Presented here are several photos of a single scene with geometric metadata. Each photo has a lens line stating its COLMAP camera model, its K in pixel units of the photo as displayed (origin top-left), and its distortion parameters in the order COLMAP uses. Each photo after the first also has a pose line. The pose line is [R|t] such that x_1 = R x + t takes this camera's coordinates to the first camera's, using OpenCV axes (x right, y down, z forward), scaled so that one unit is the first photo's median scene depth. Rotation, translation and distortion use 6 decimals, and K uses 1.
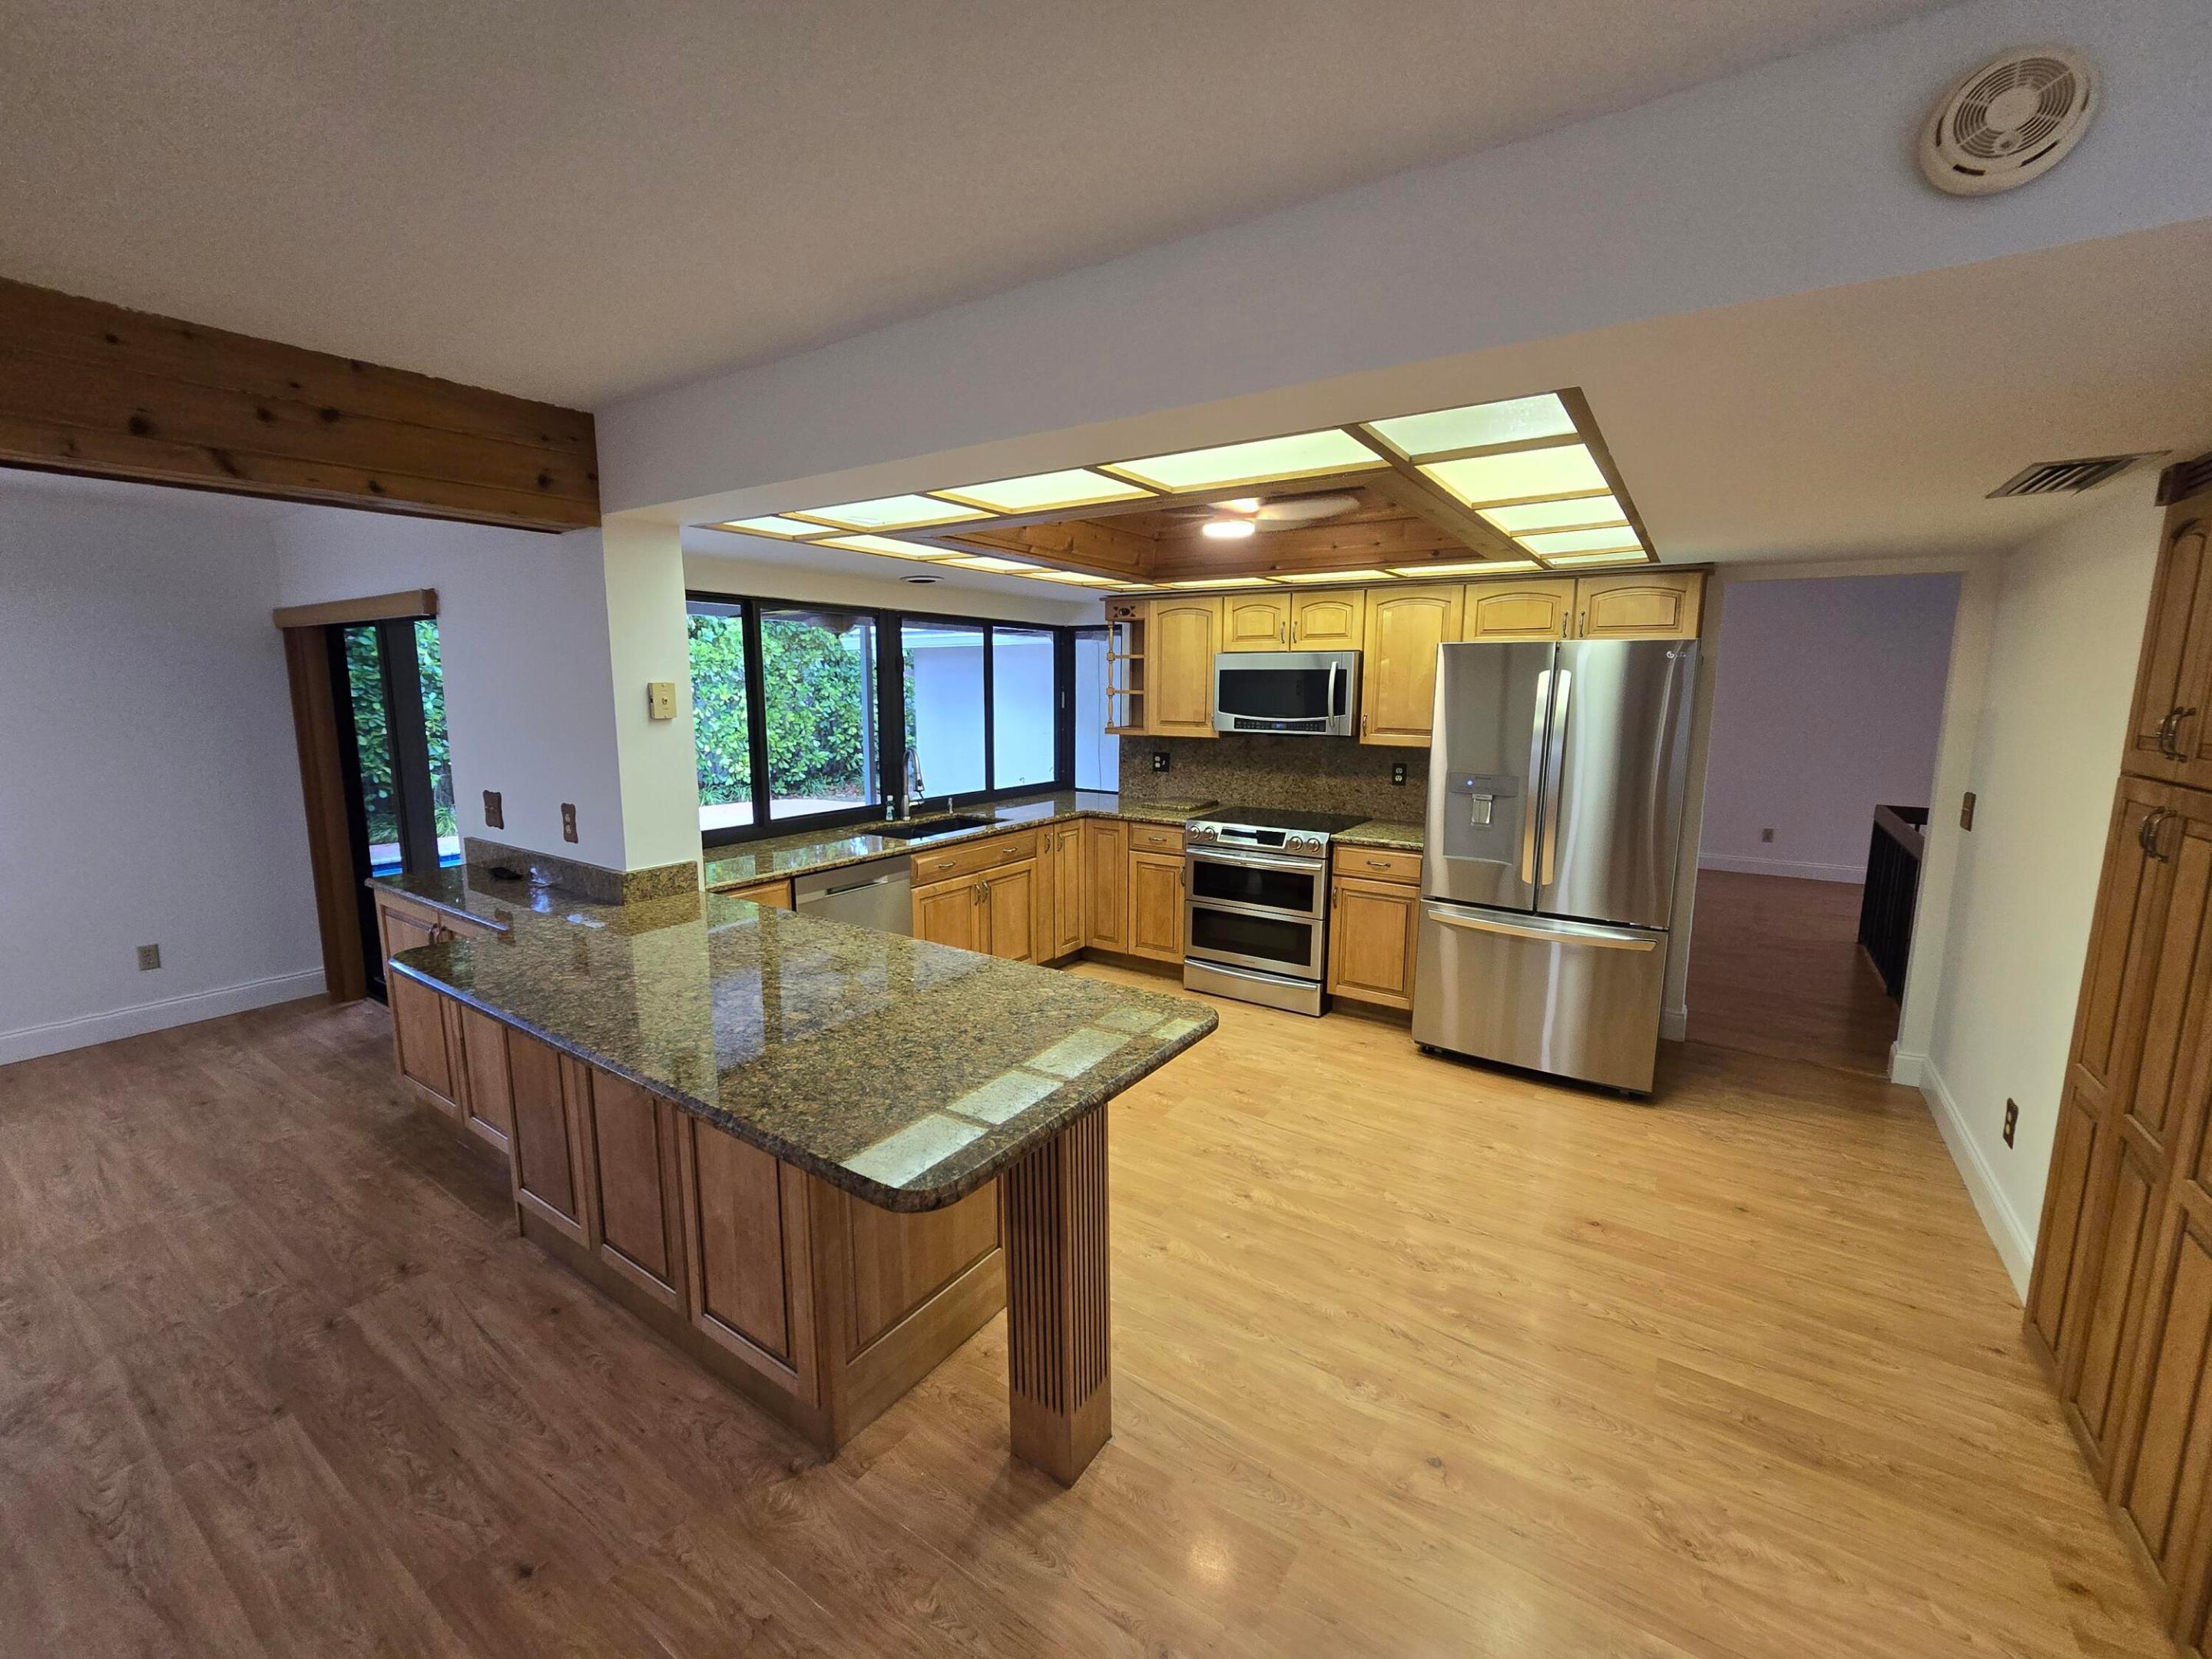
lens RADIAL K [[907.6, 0, 1101.9], [0, 907.6, 818.5], [0, 0, 1]] dist [-0.001715, -0.000281]
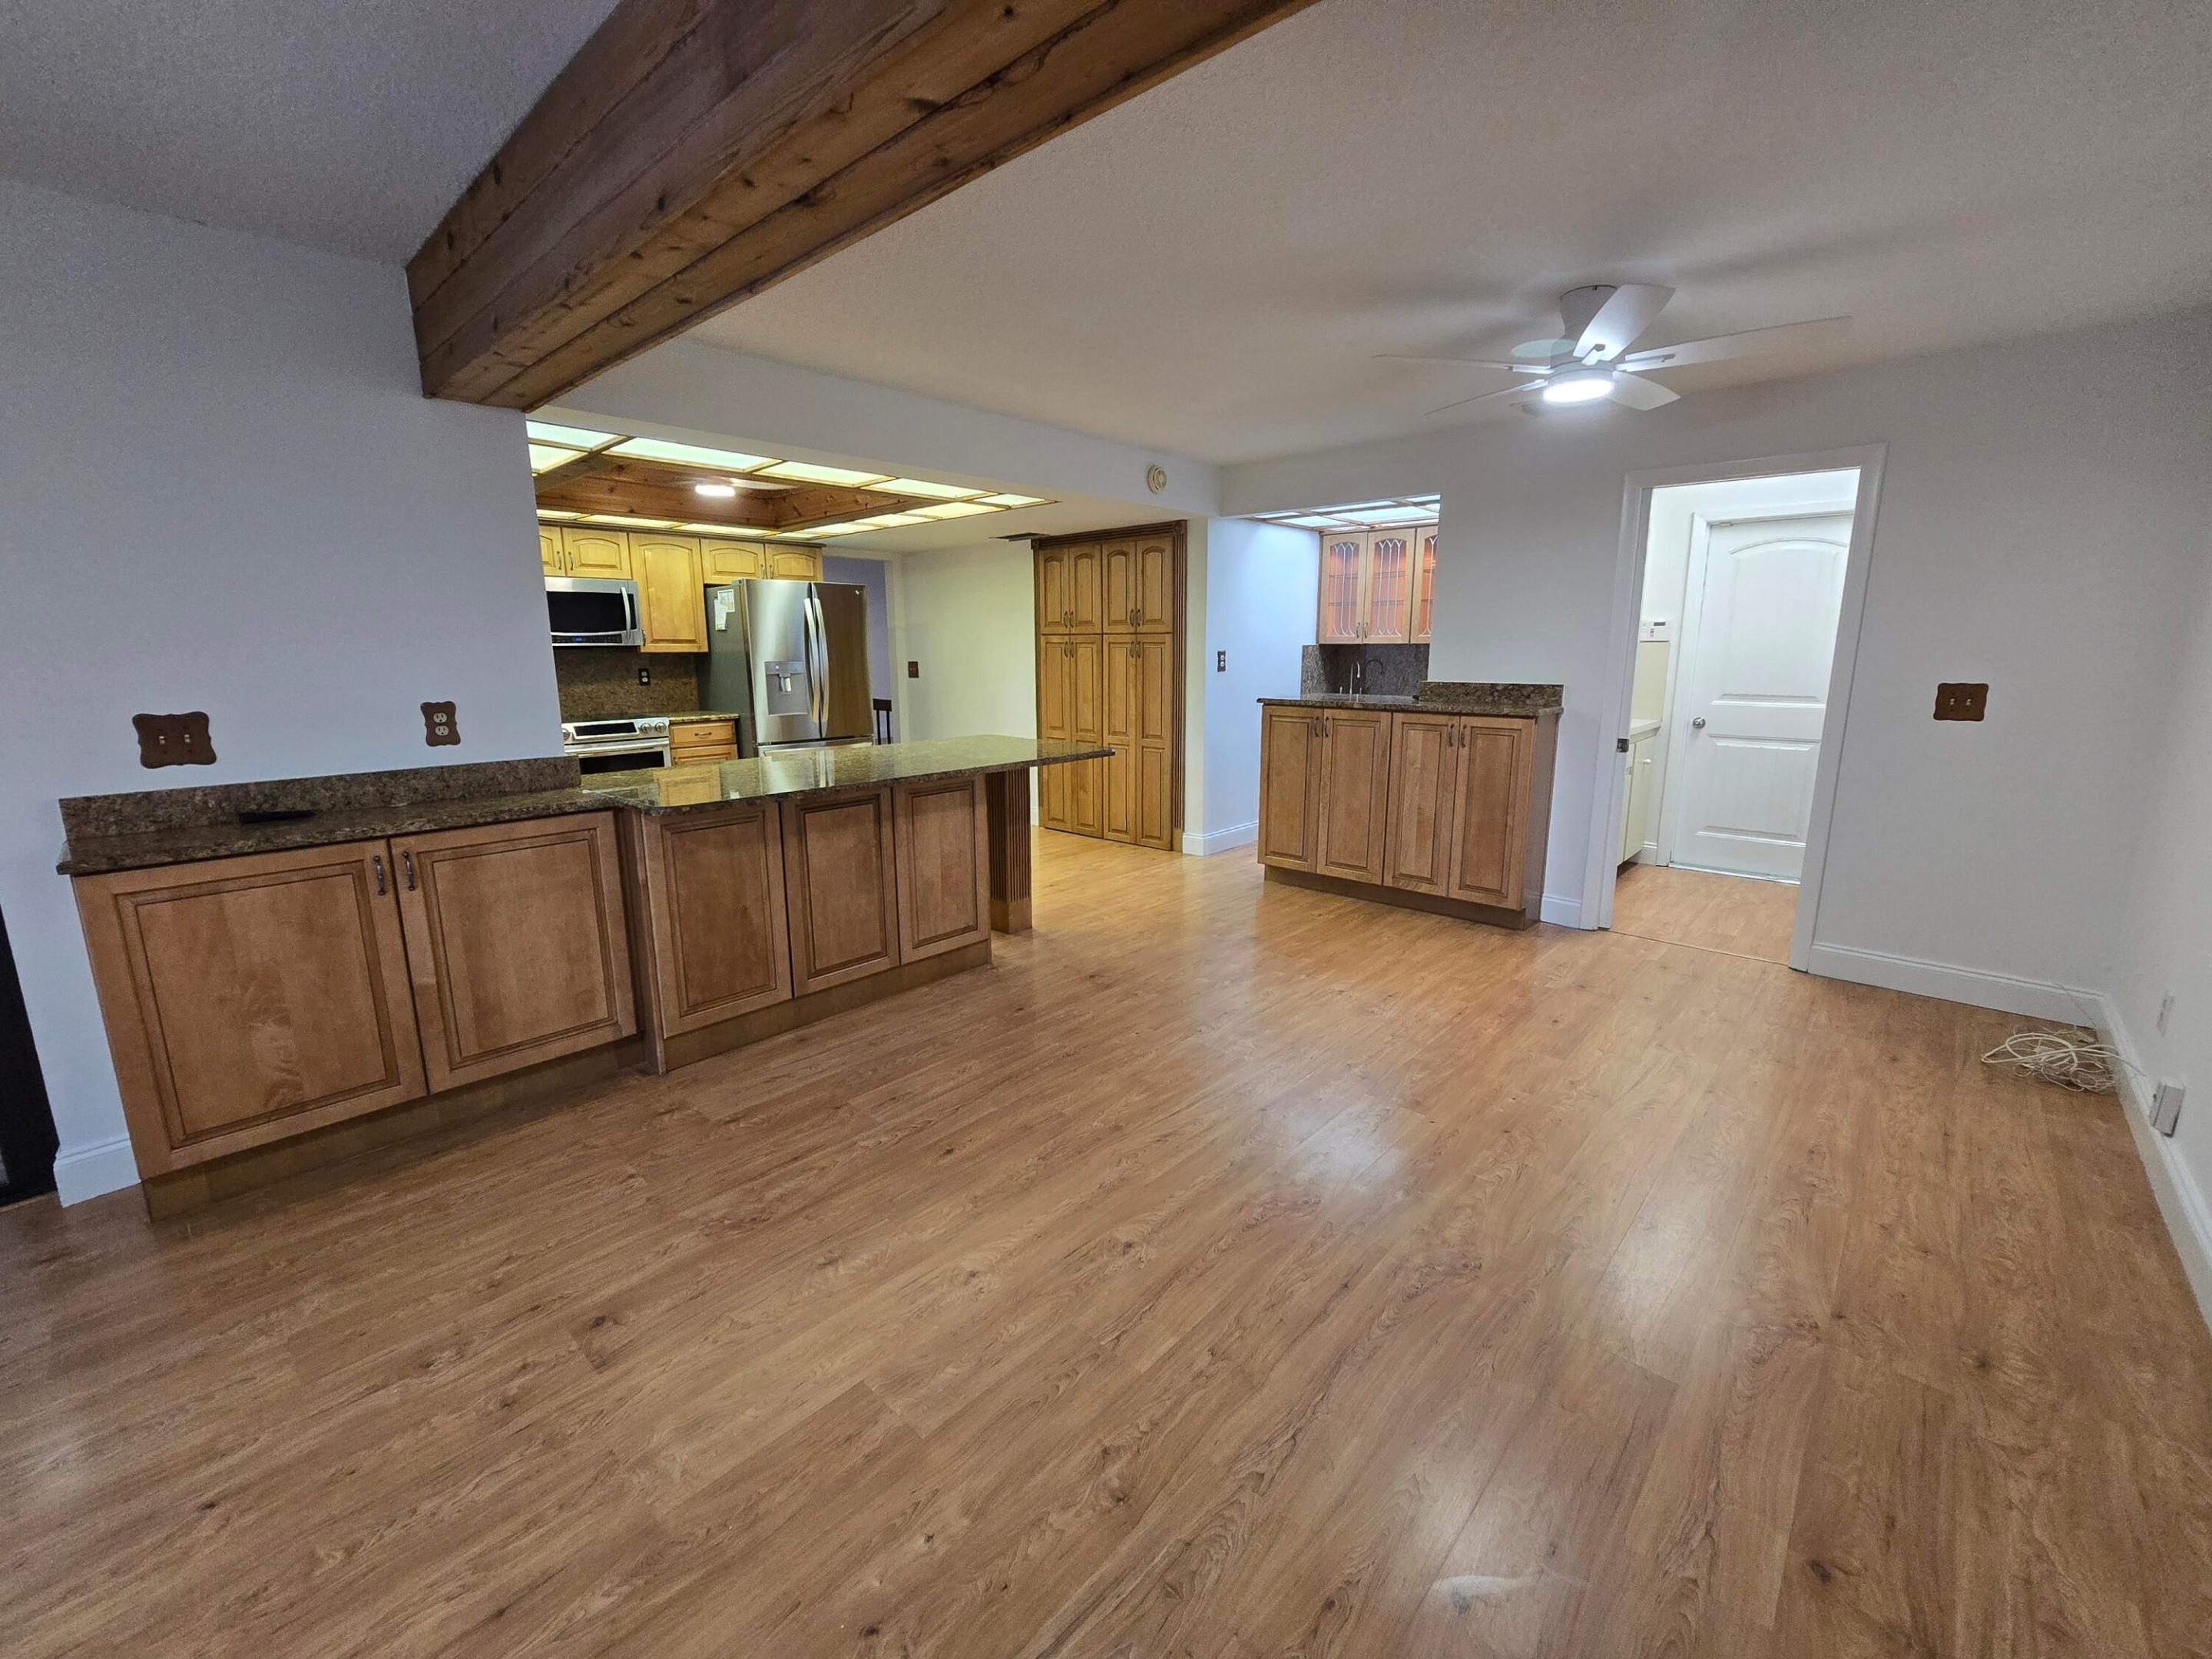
lens RADIAL K [[907.6, 0, 1099.4], [0, 907.6, 818.3], [0, 0, 1]] dist [-0.001715, -0.000281]
pose [[0.150798, -0.194176, 0.969307, -1.181870], [0.153389, 0.973240, 0.171100, 0.036210], [-0.976592, 0.122879, 0.176547, 0.186746]]
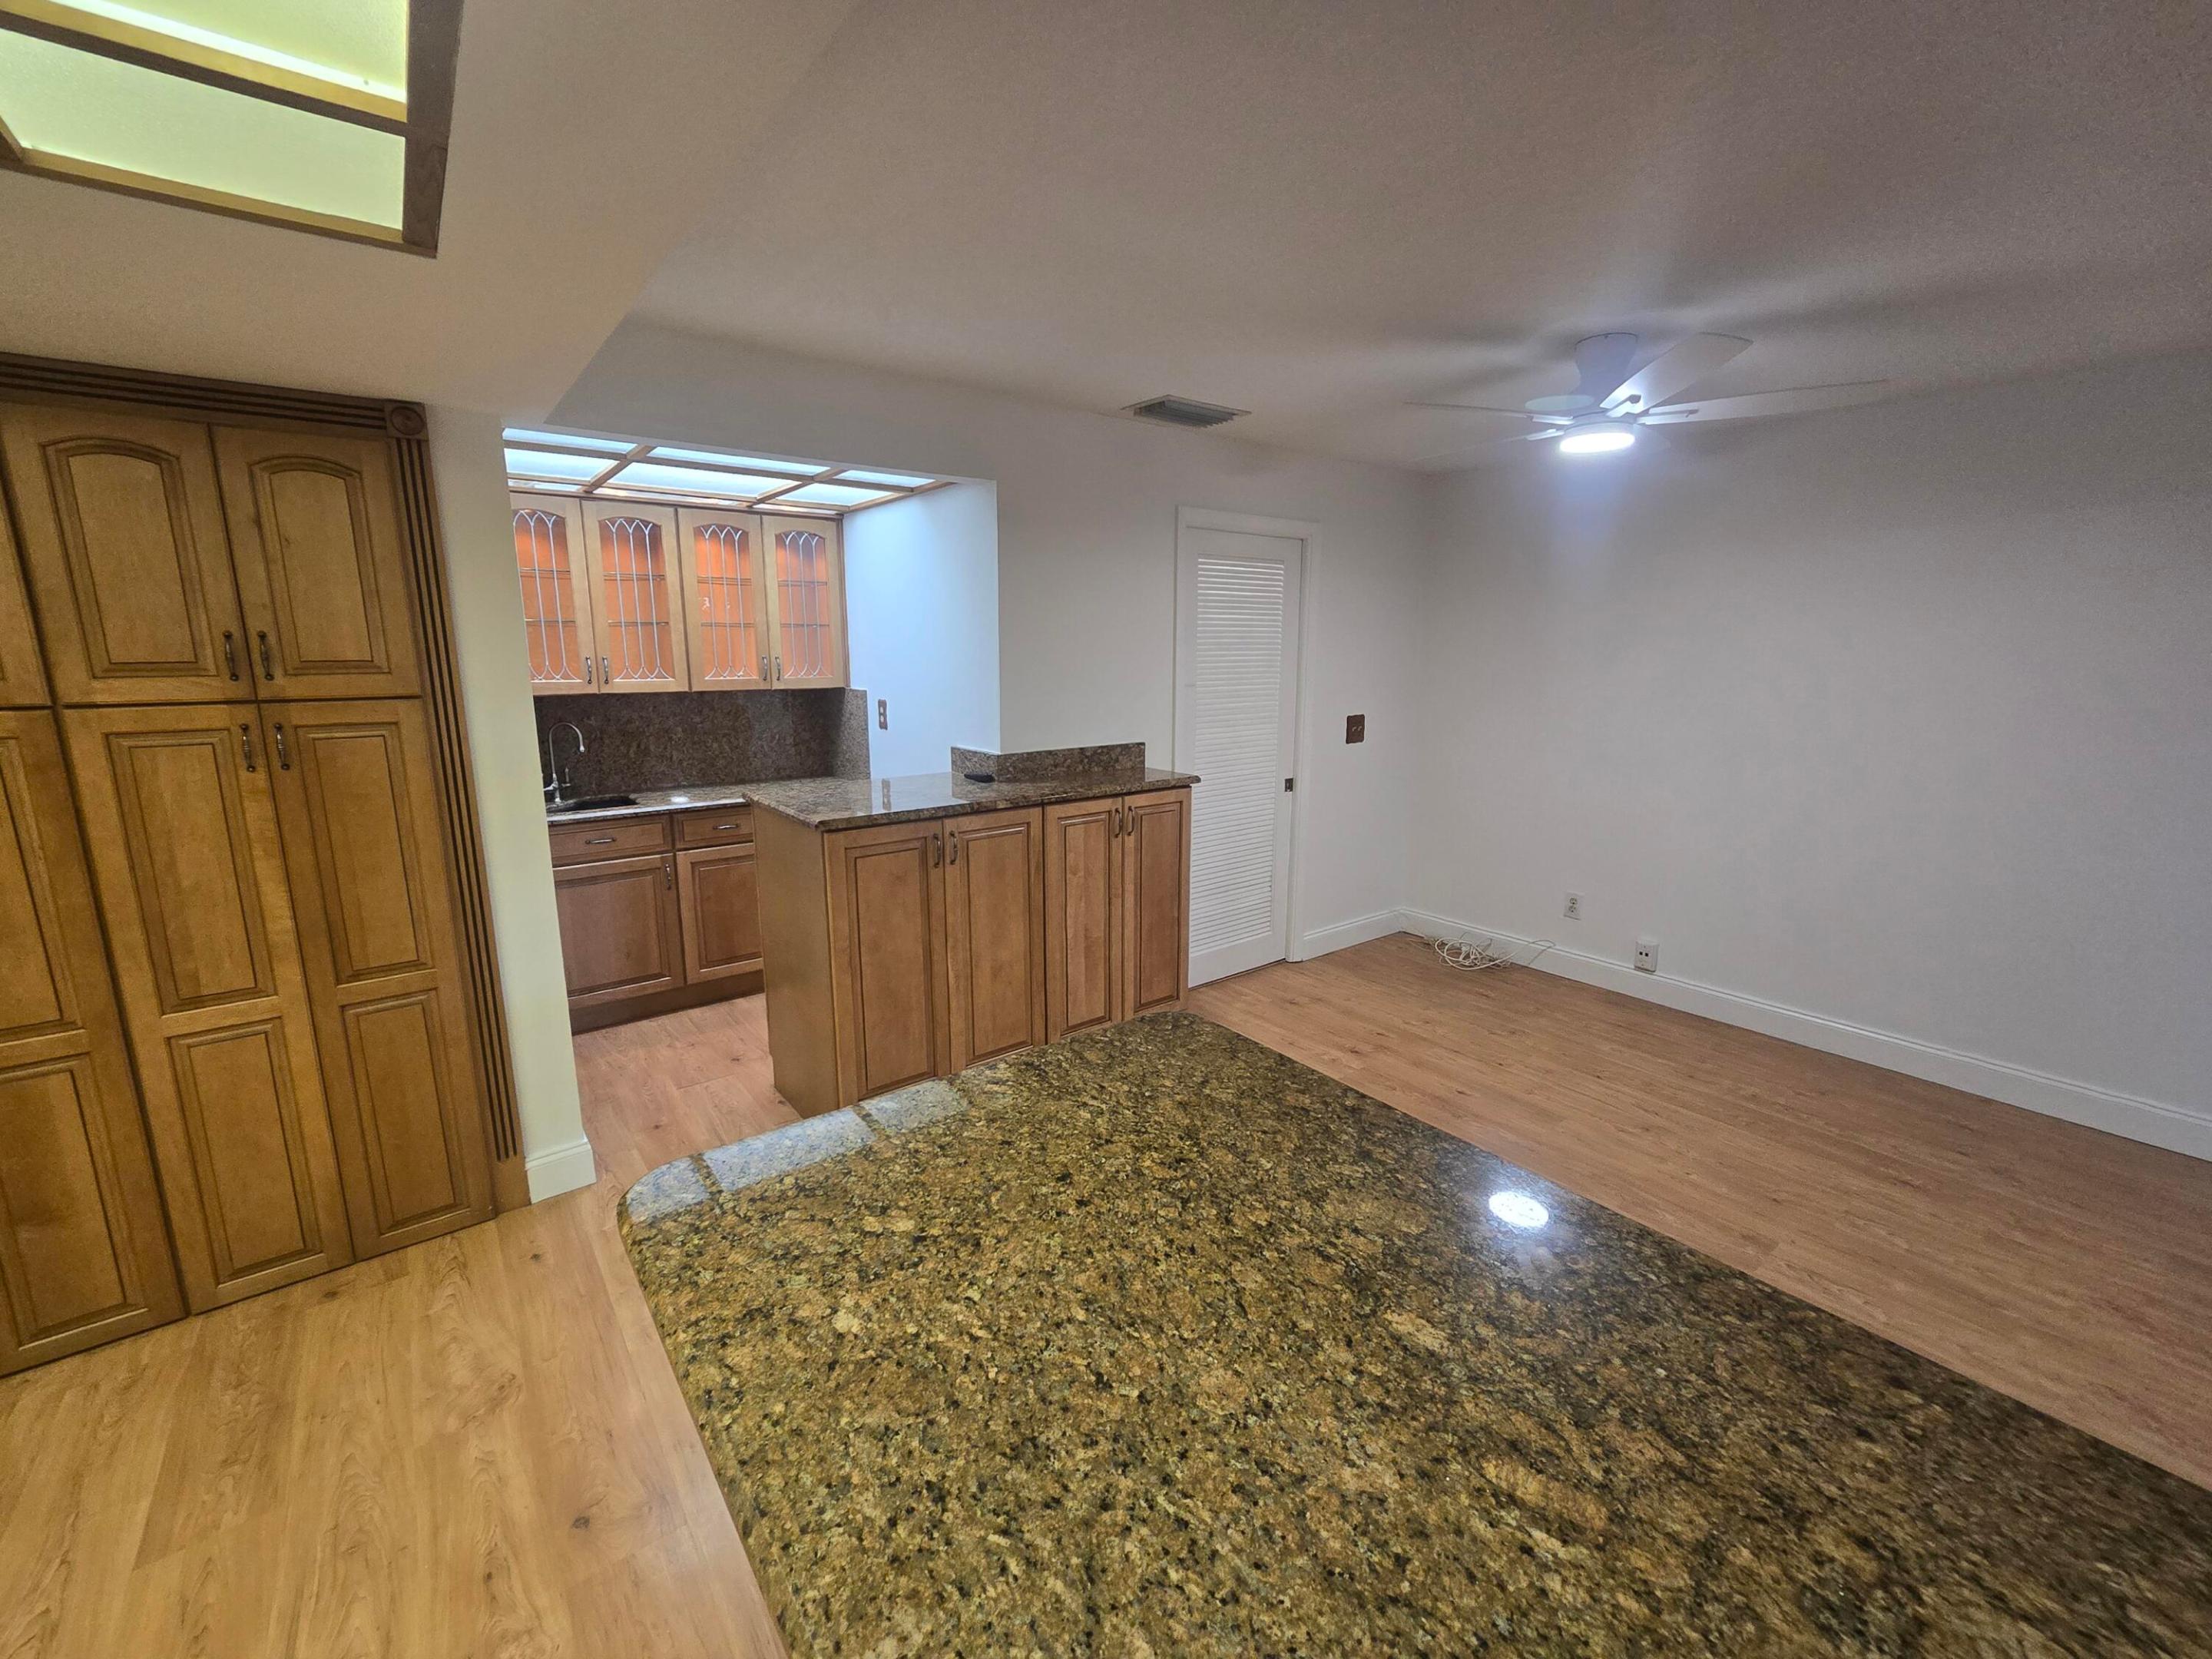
lens RADIAL K [[907.6, 0, 1100.4], [0, 907.6, 813.3], [0, 0, 1]] dist [-0.001715, -0.000281]
pose [[-0.949650, -0.063289, 0.306853, -0.167905], [0.041306, 0.945547, 0.322854, -0.094489], [-0.310577, 0.319273, -0.895325, 0.743787]]
